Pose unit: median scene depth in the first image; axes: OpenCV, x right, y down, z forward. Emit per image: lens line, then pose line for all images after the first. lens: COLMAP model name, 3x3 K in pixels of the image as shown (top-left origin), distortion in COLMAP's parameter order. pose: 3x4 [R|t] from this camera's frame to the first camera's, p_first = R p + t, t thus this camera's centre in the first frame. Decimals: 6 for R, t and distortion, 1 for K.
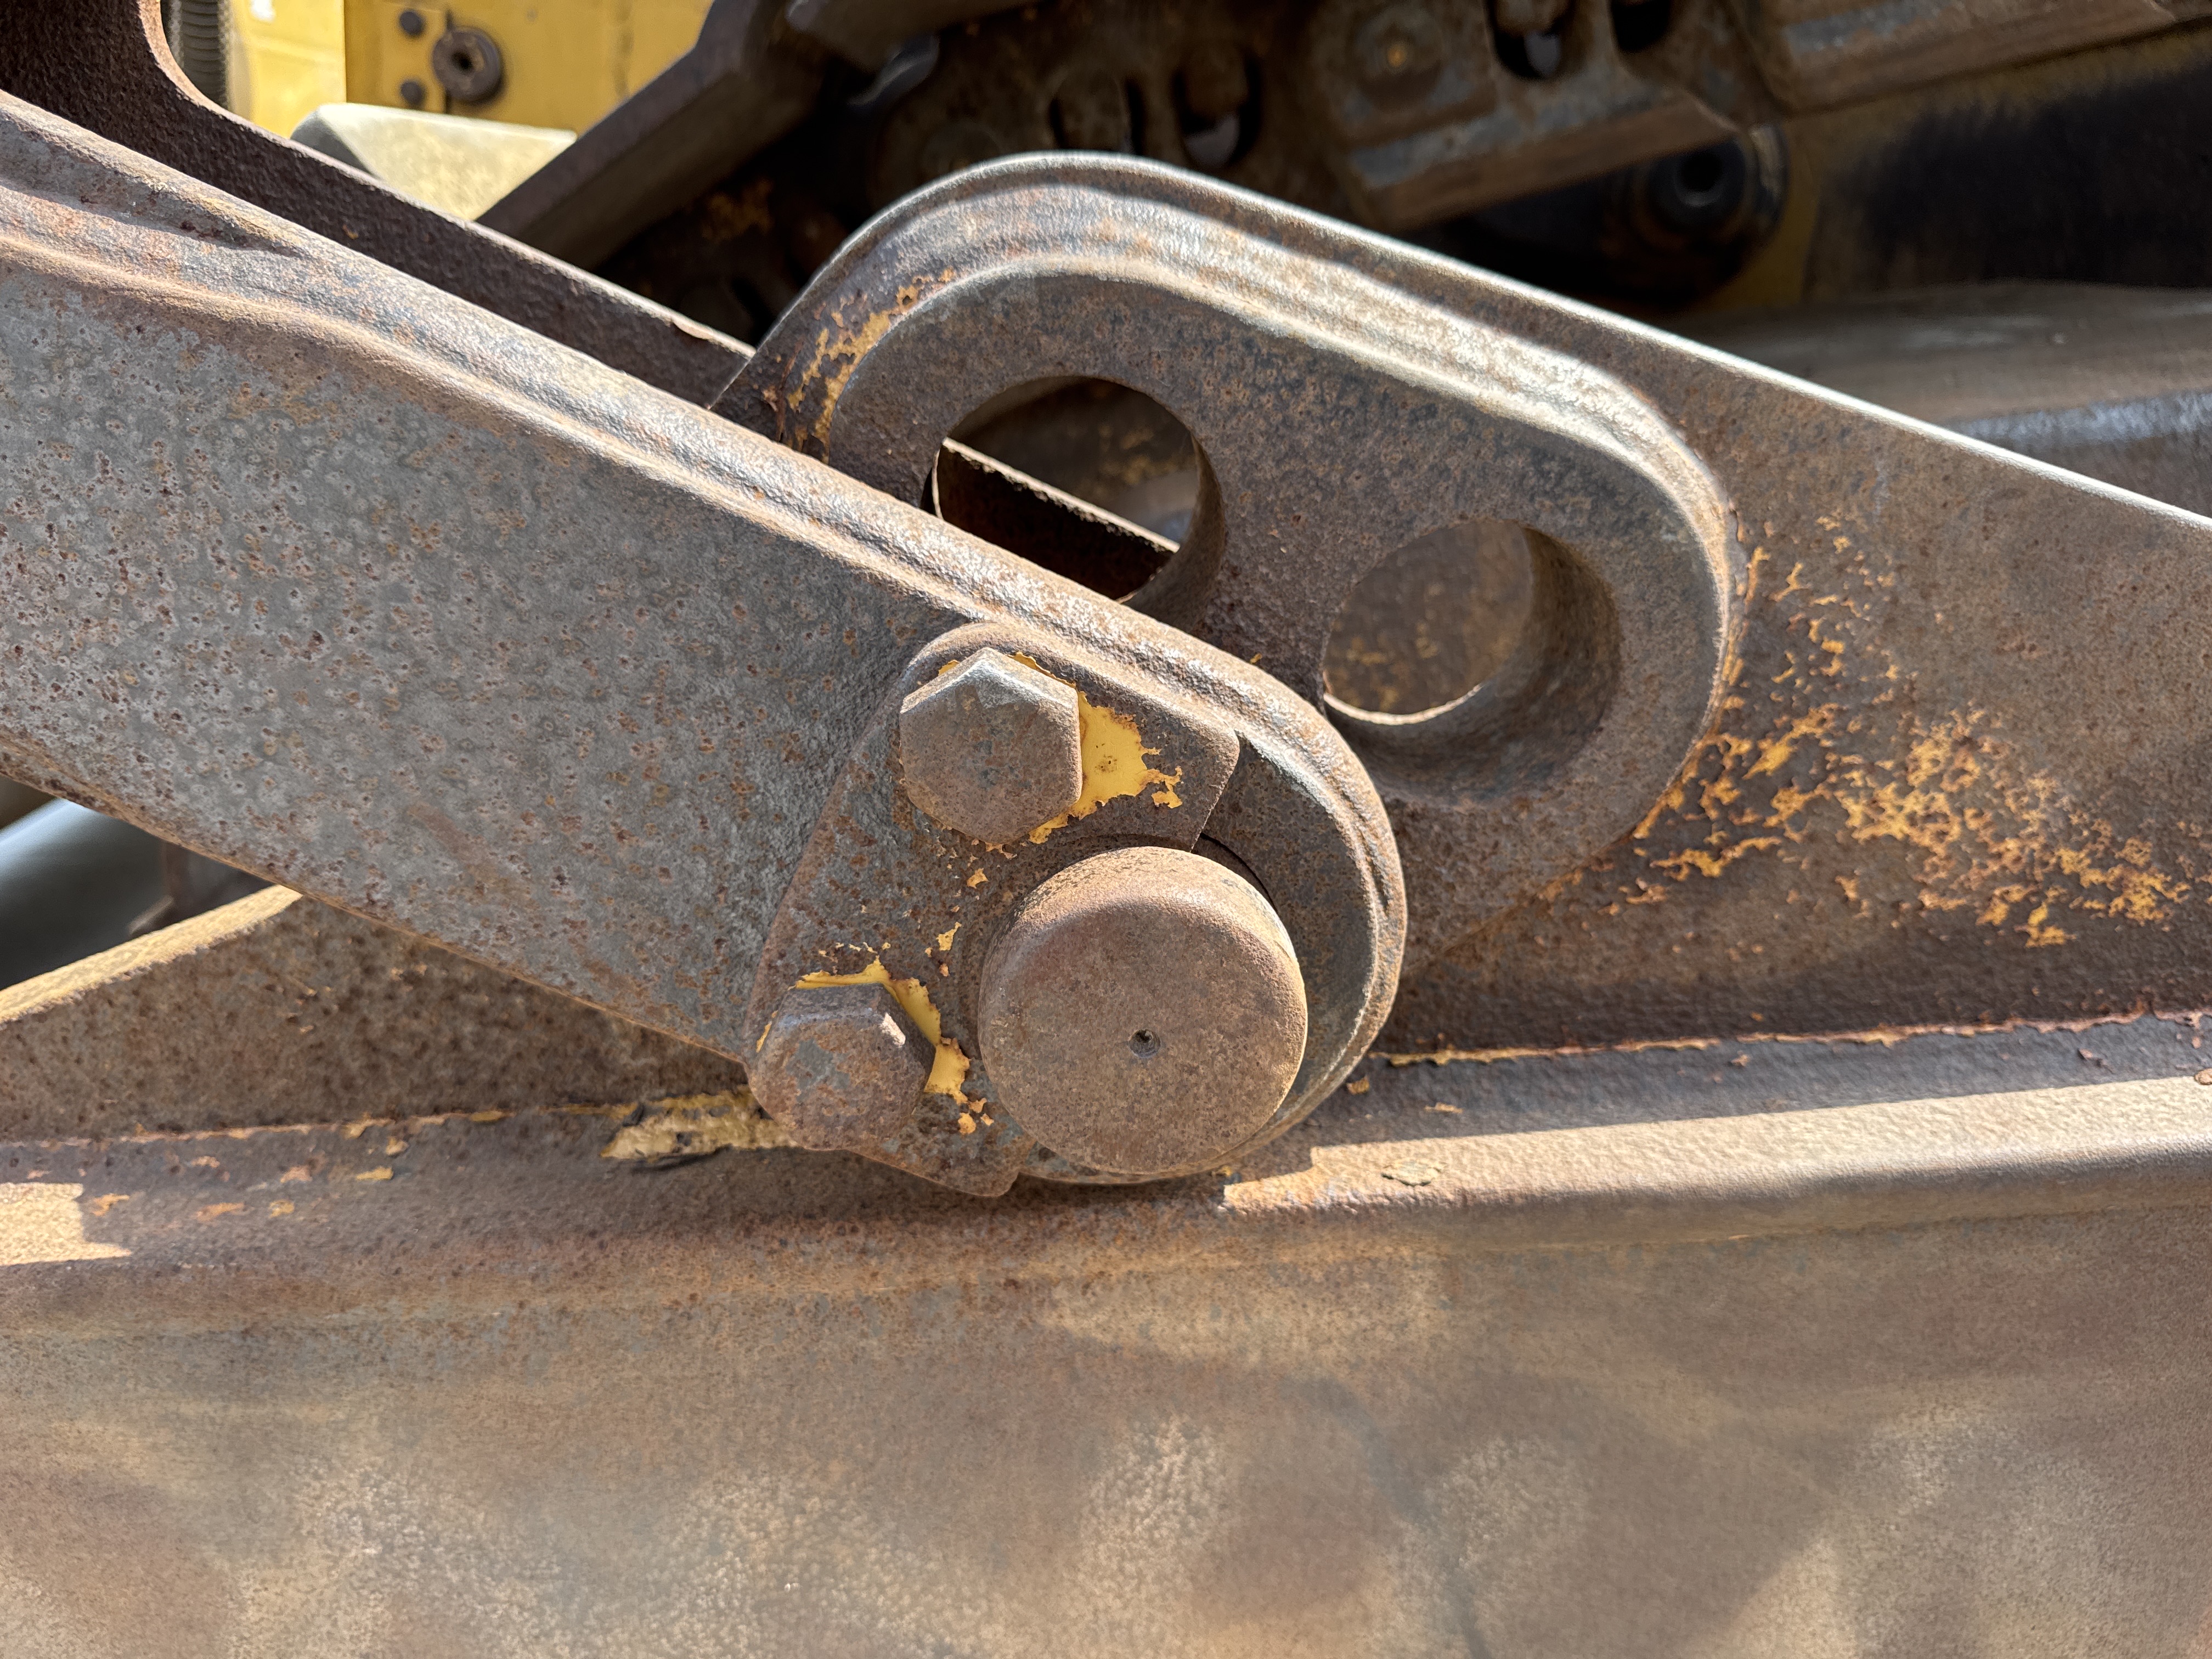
lens RADIAL K [[1573.3, 0, 1097.5], [0, 1573.3, 831.8], [0, 0, 1]] dist [0.061100, -0.091681]
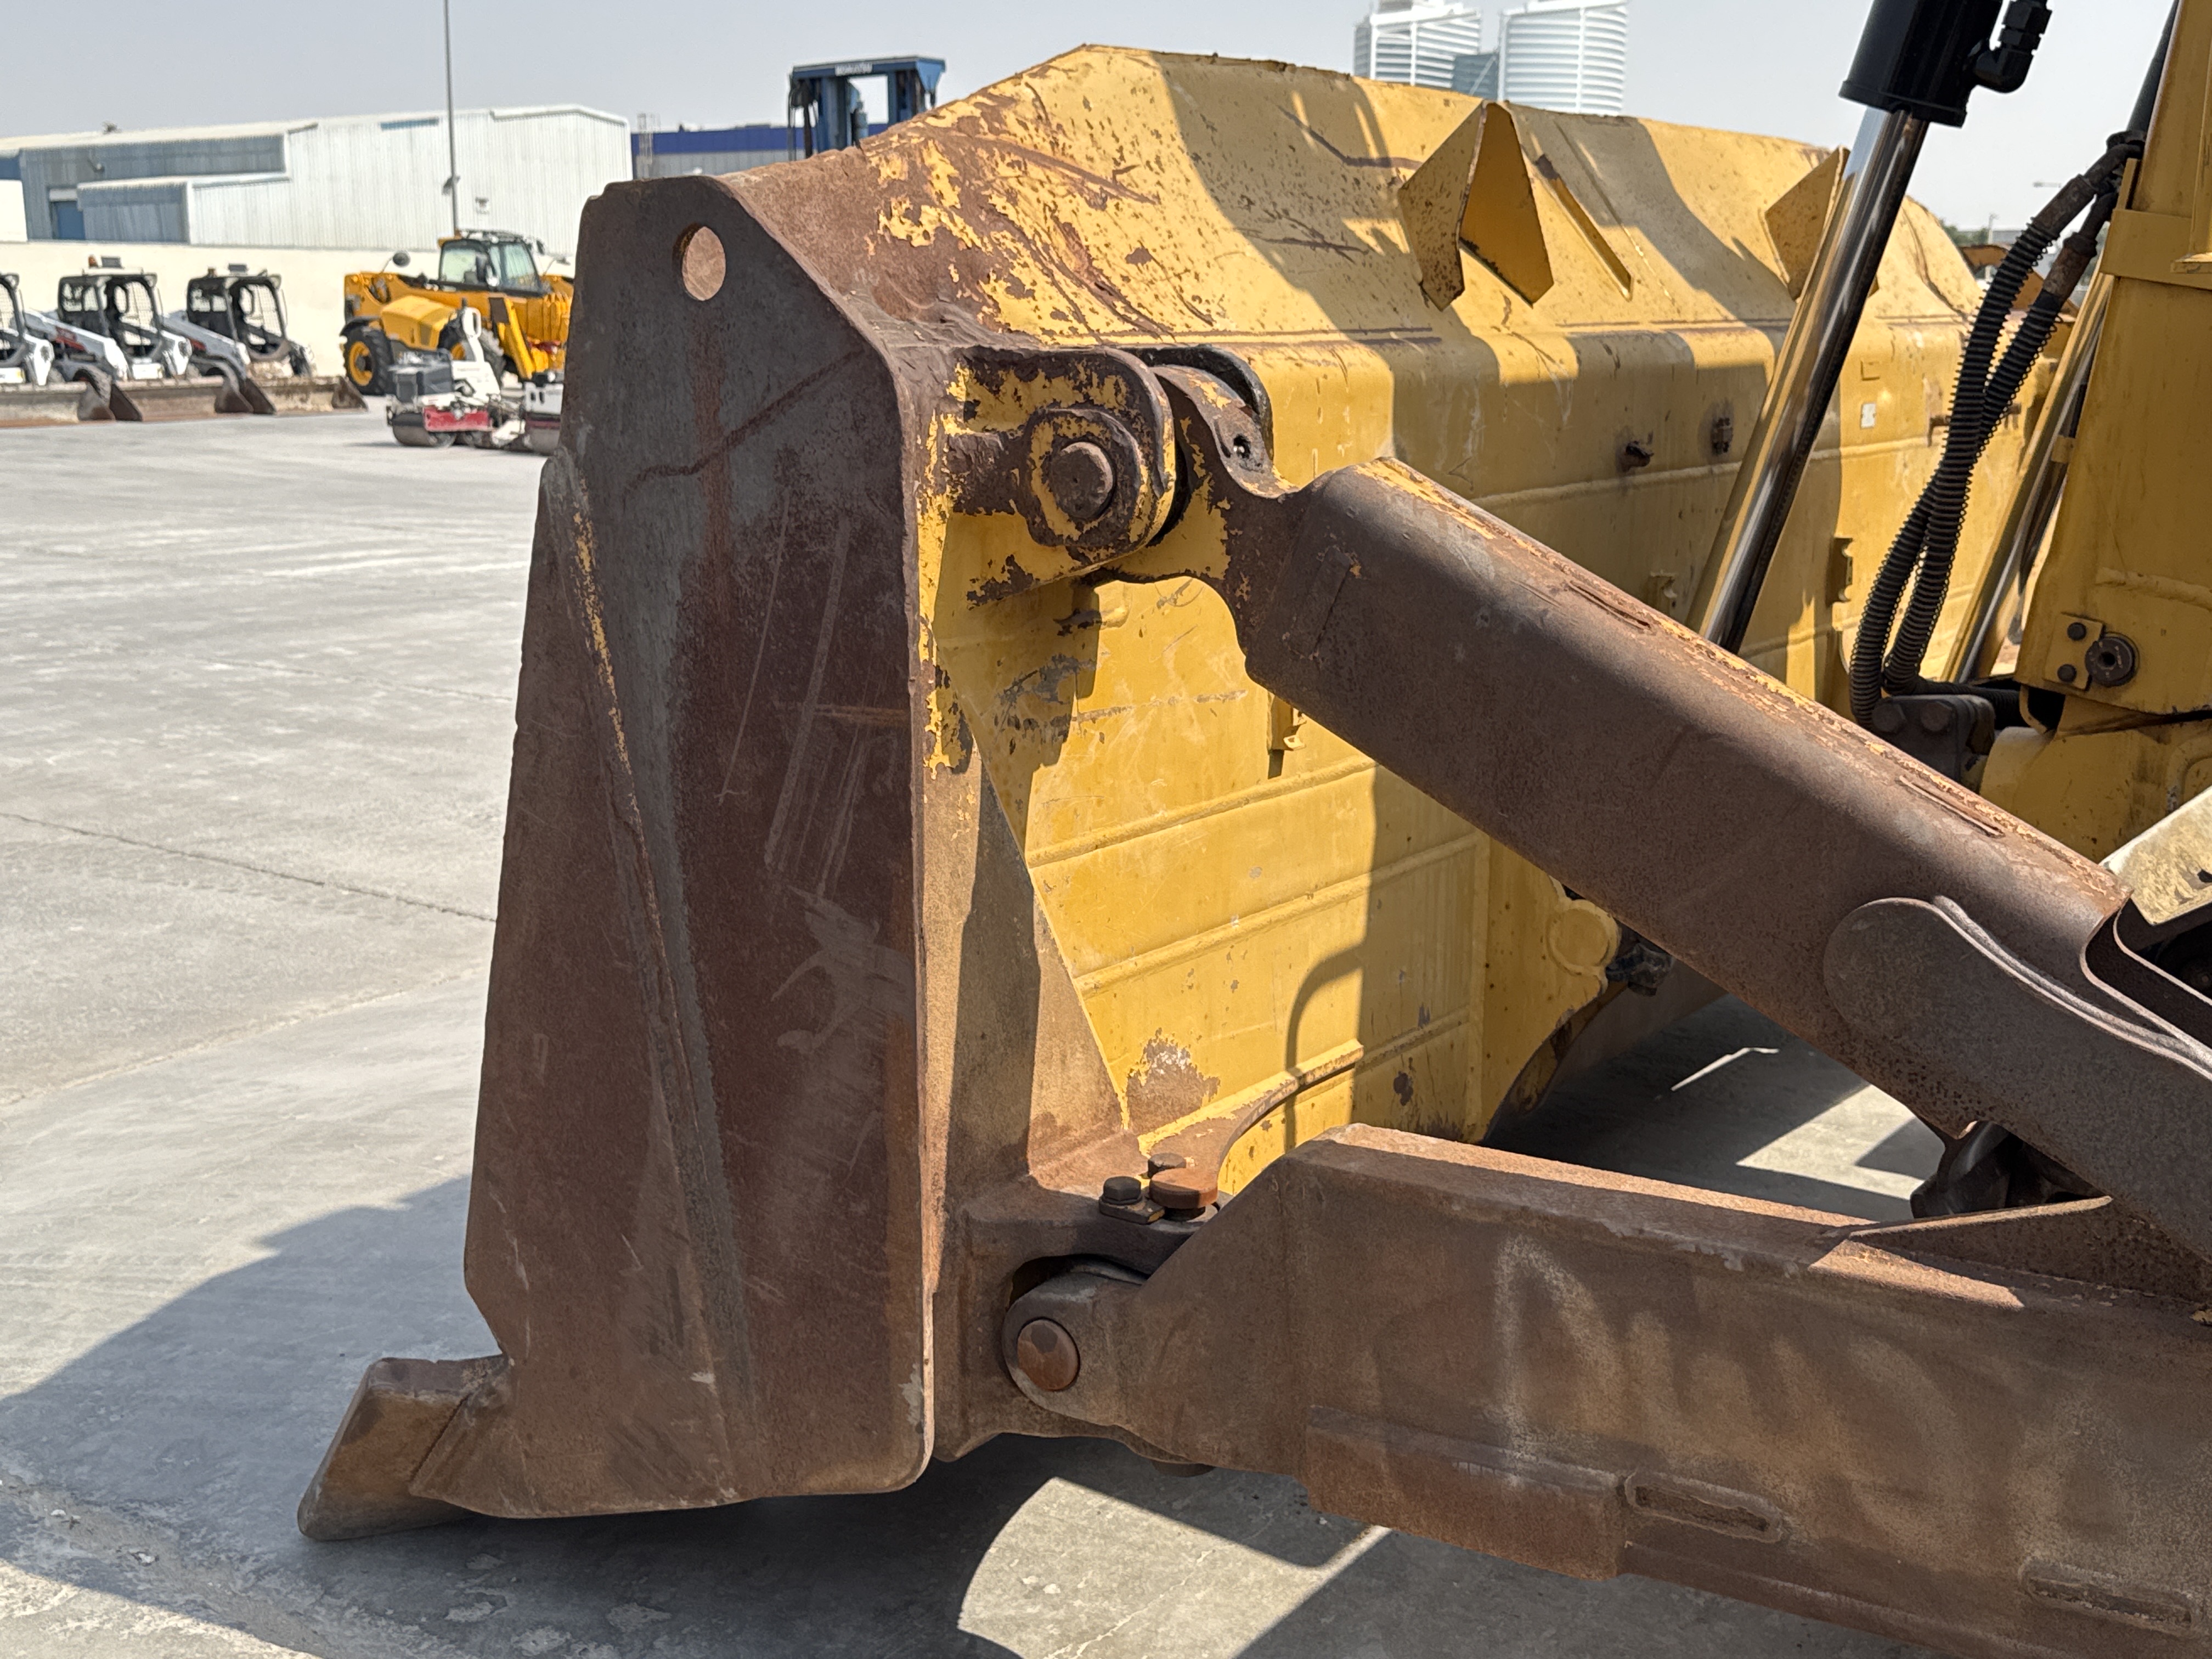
lens RADIAL K [[2377.4, 0, 1071.1], [0, 2377.4, 840.2], [0, 0, 1]] dist [0.190003, -0.425138]
pose [[0.793562, 0.143361, -0.591361, 0.558082], [-0.219943, 0.973721, -0.059093, 0.068400], [0.567349, 0.176960, 0.804239, -3.853802]]
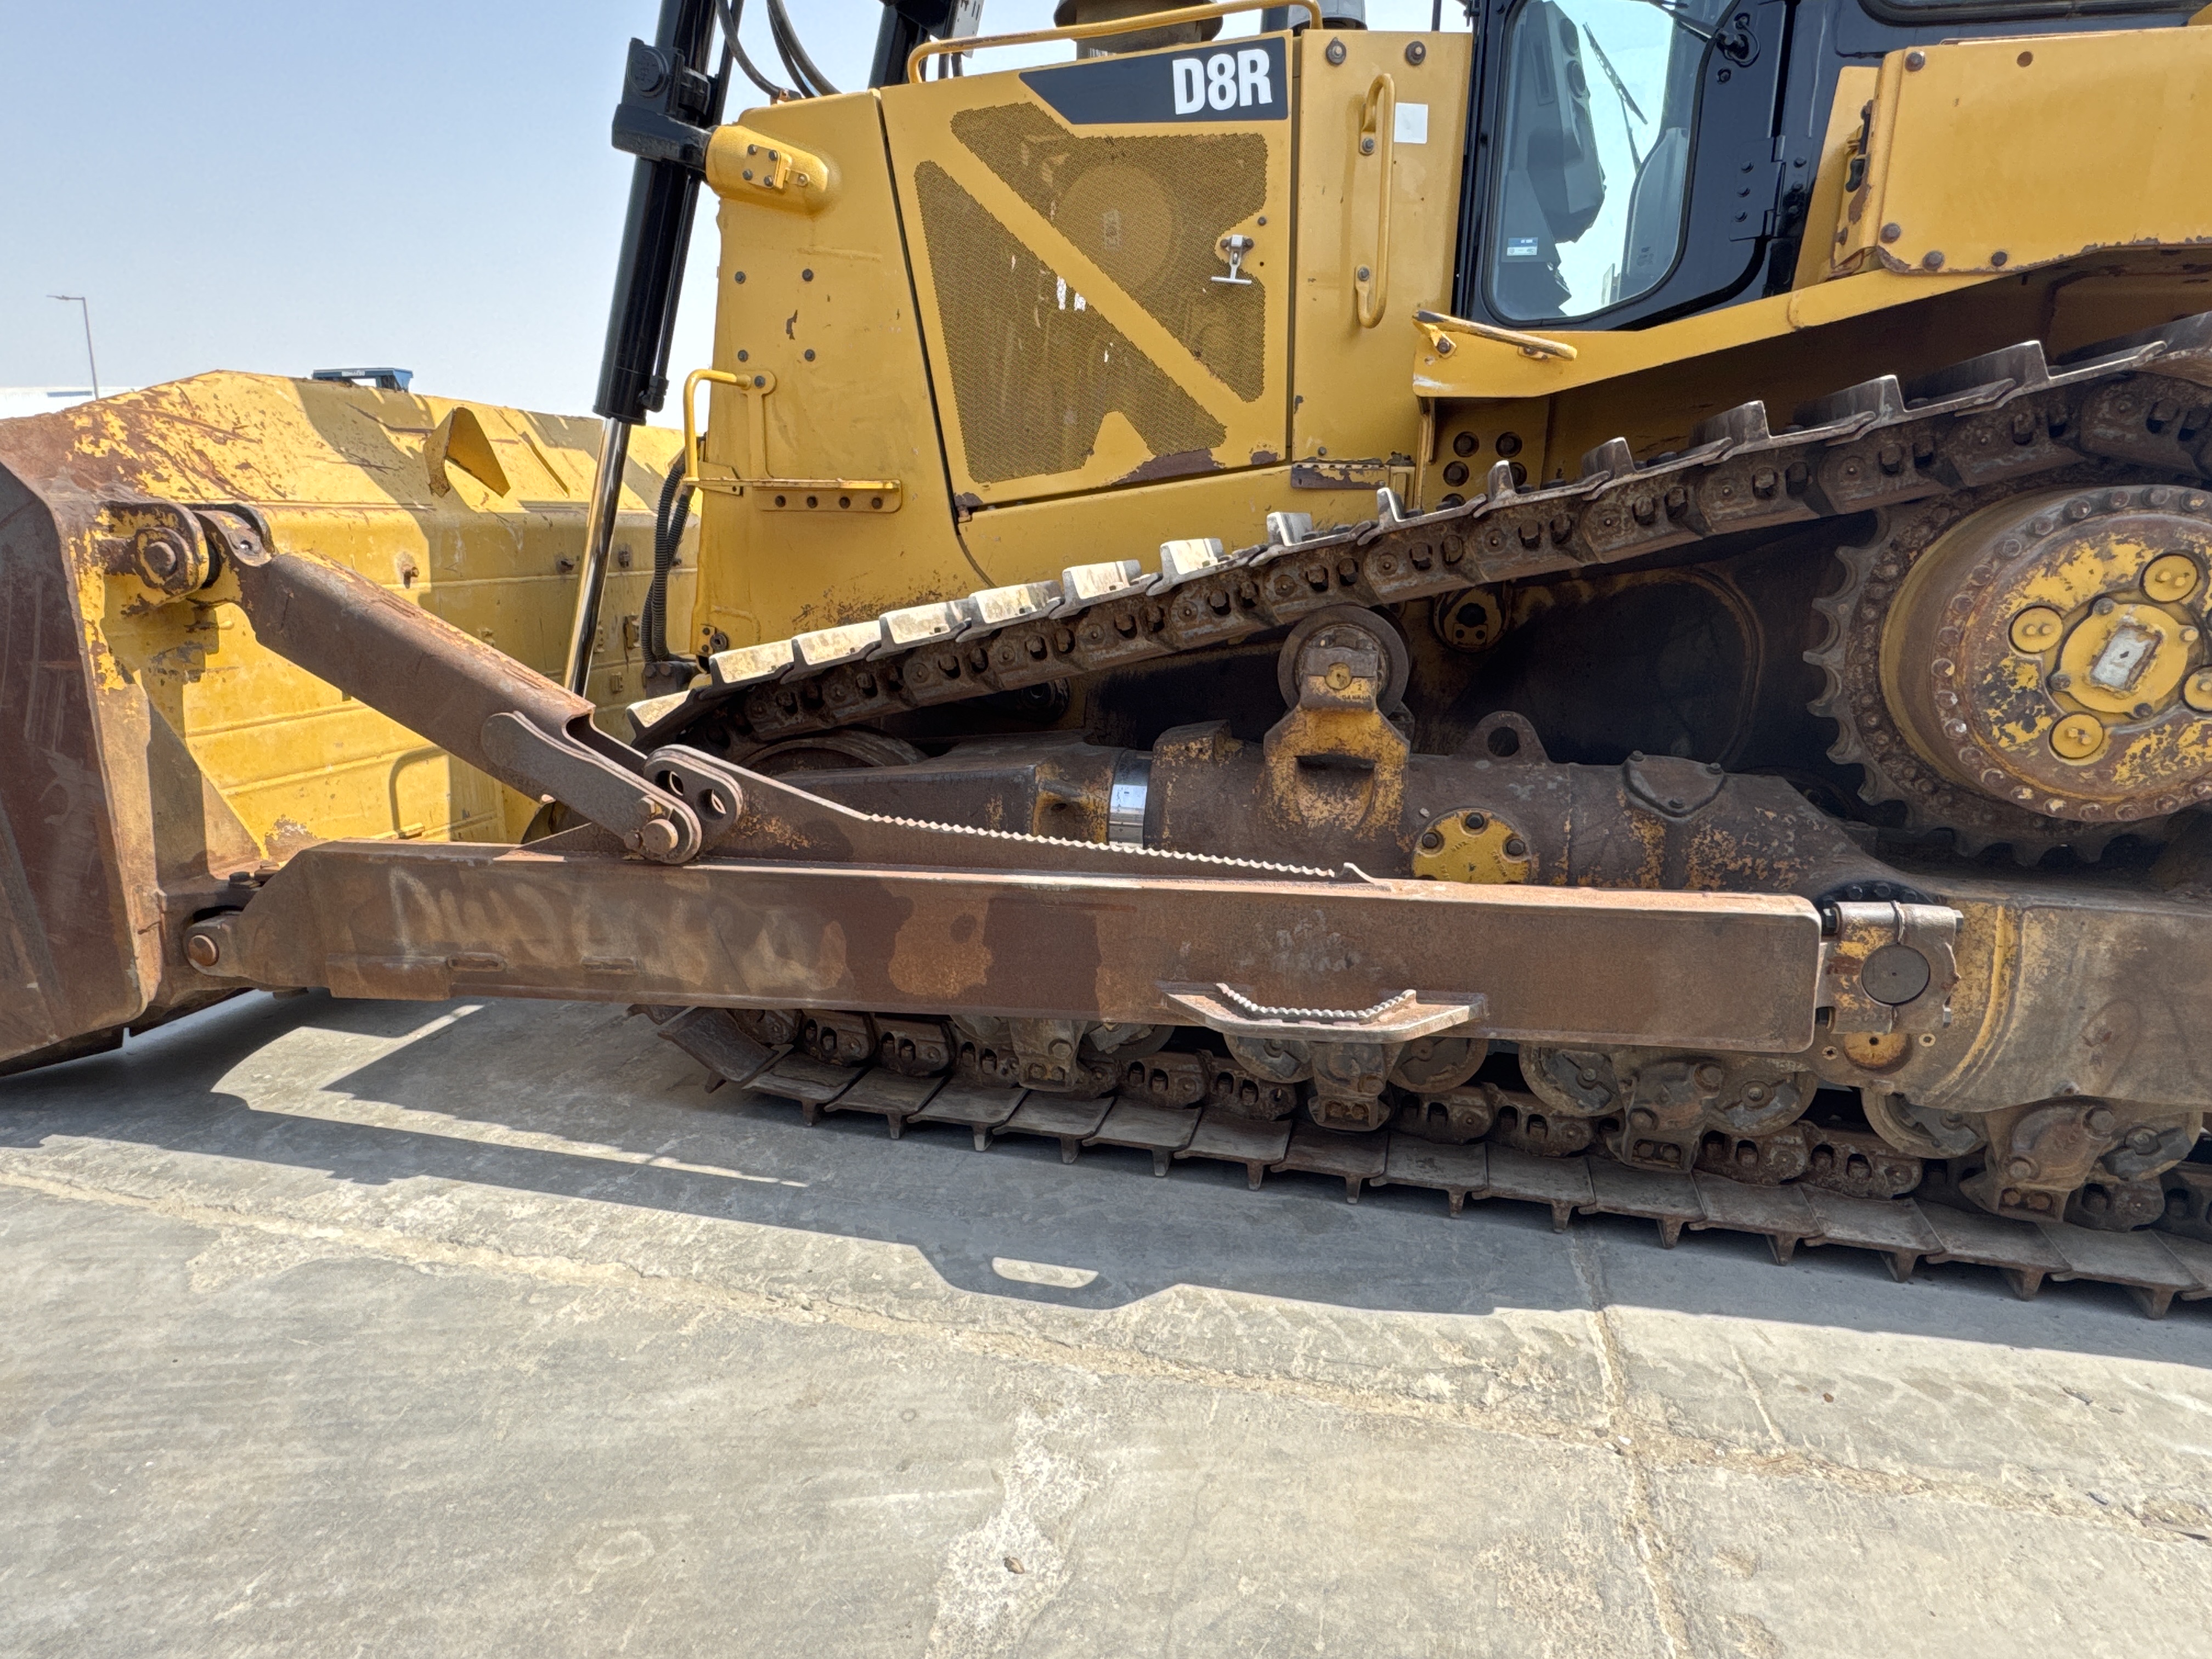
lens RADIAL K [[1286.9, 0, 1106.0], [0, 1286.9, 829.5], [0, 0, 1]] dist [-0.000716, -0.000344]
pose [[0.965218, 0.084625, -0.247371, 3.634825], [-0.113941, 0.987743, -0.106681, 0.475063], [0.235311, 0.131156, 0.963030, -4.691703]]
